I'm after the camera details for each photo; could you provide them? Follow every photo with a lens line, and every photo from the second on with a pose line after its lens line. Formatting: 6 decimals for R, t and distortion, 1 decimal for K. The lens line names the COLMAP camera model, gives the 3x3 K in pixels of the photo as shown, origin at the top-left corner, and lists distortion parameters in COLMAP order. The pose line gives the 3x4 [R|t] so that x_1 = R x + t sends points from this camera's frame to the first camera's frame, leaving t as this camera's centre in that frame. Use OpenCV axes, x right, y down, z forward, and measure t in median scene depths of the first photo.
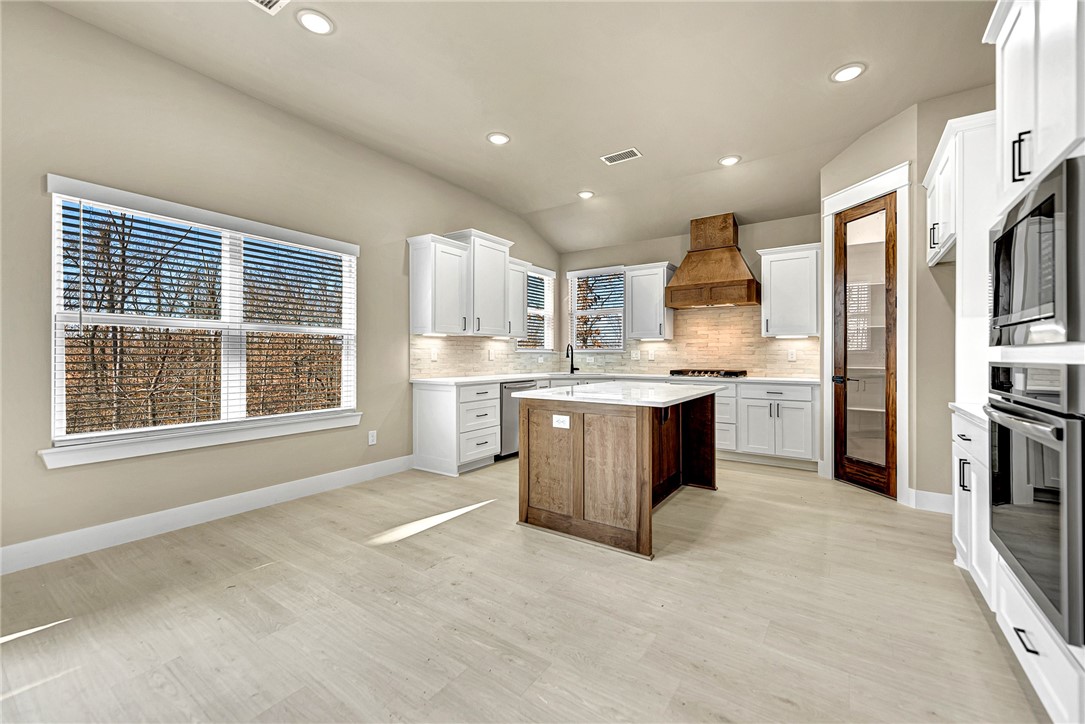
lens RADIAL K [[437.7, 0, 543.5], [0, 437.7, 354.7], [0, 0, 1]] dist [0.000363, -0.000322]
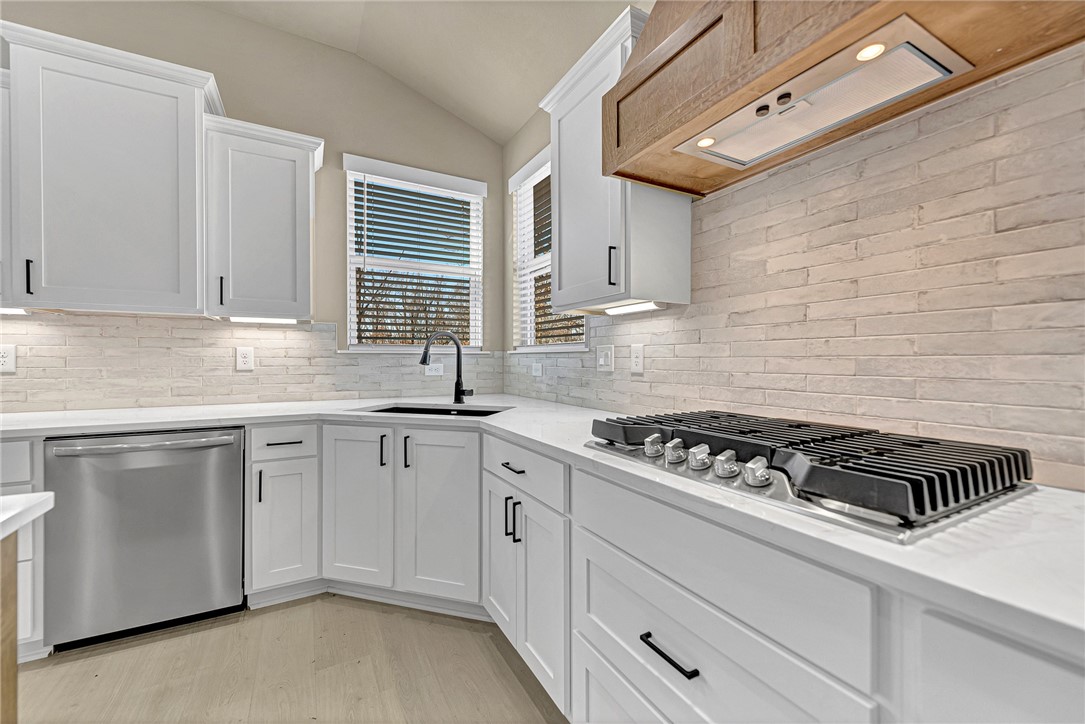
lens RADIAL K [[435.2, 0, 542.5], [0, 435.2, 359.3], [0, 0, 1]] dist [0.018814, -0.006088]
pose [[0.893857, -0.001913, -0.448347, 0.421553], [0.002275, 0.999997, 0.000270, 0.002206], [0.448346, -0.001261, 0.893859, 0.868782]]
